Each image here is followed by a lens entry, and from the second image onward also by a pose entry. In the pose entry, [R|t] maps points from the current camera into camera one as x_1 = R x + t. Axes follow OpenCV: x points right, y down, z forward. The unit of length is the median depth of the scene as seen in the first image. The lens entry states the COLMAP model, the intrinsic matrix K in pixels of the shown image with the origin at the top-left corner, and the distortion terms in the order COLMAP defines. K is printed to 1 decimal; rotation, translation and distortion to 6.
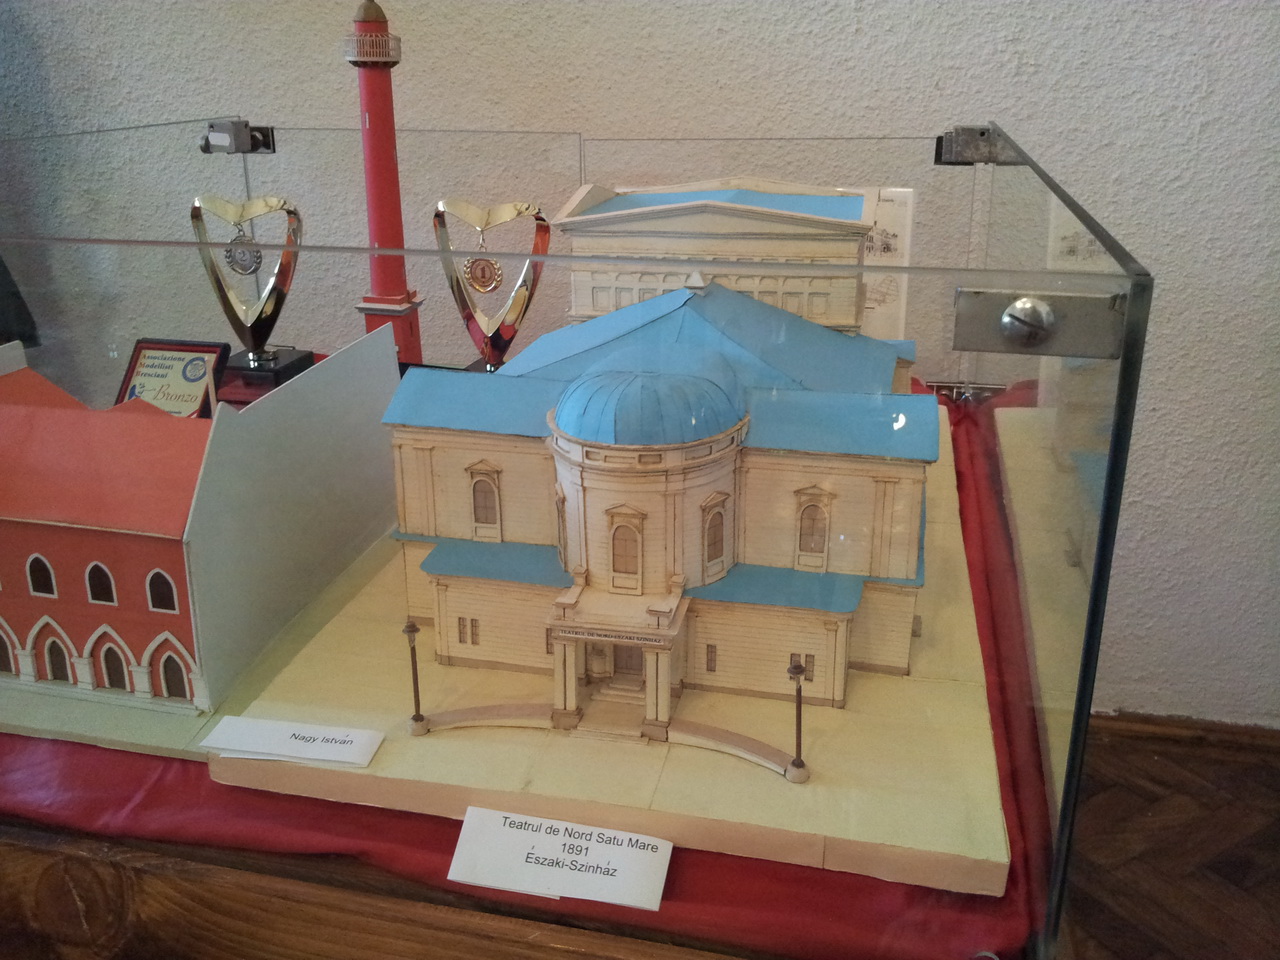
lens RADIAL K [[1145.9, 0, 614.0], [0, 1145.9, 476.0], [0, 0, 1]] dist [-0.006707, -0.019323]
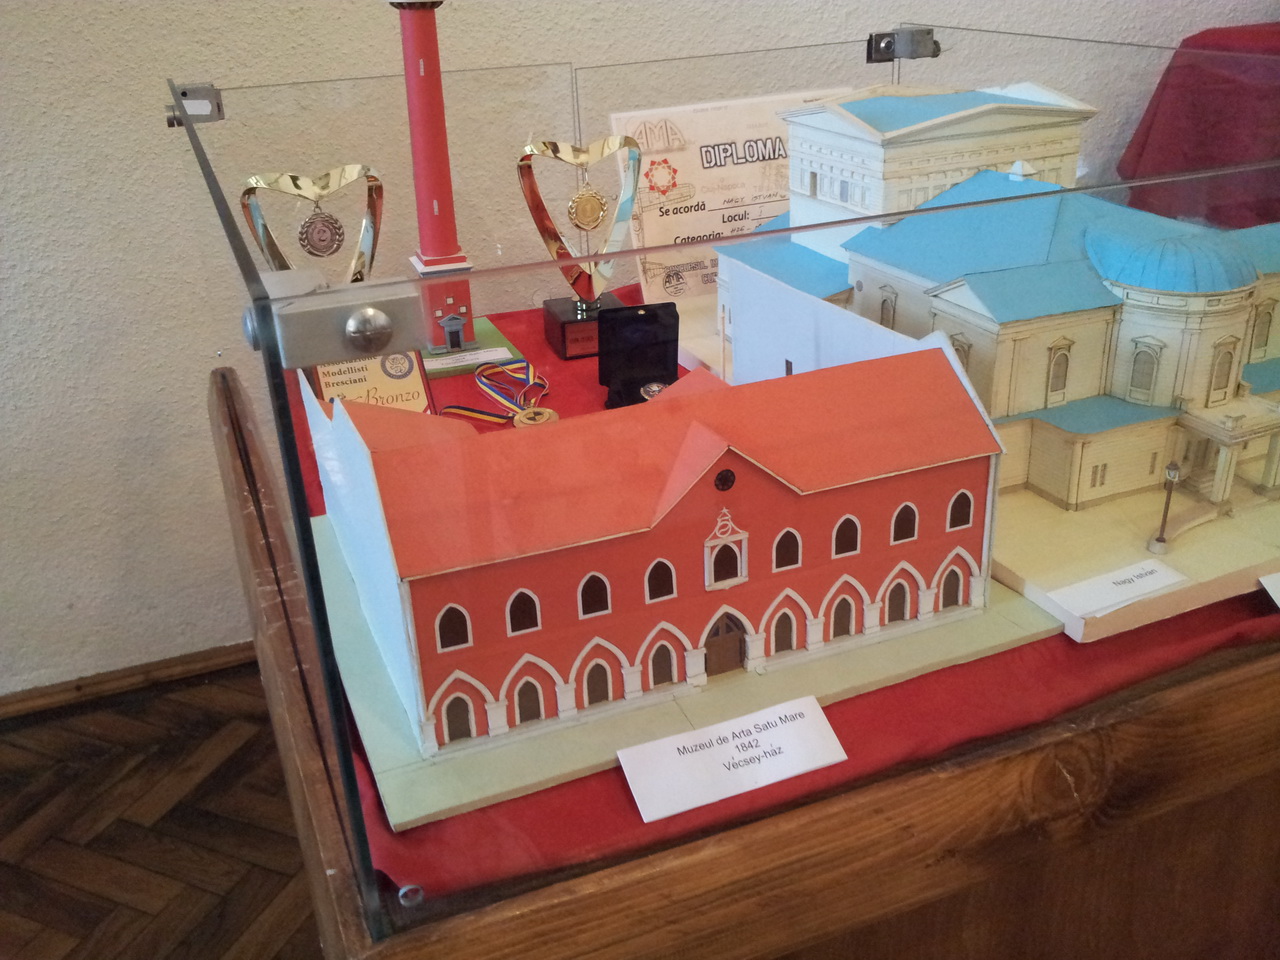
lens RADIAL K [[1145.9, 0, 614.0], [0, 1145.9, 476.0], [0, 0, 1]] dist [-0.006707, -0.019323]
pose [[0.814464, -0.272065, 0.512474, -0.649014], [0.235046, 0.962240, 0.137286, -0.083698], [-0.530474, 0.008641, 0.847657, 0.137491]]
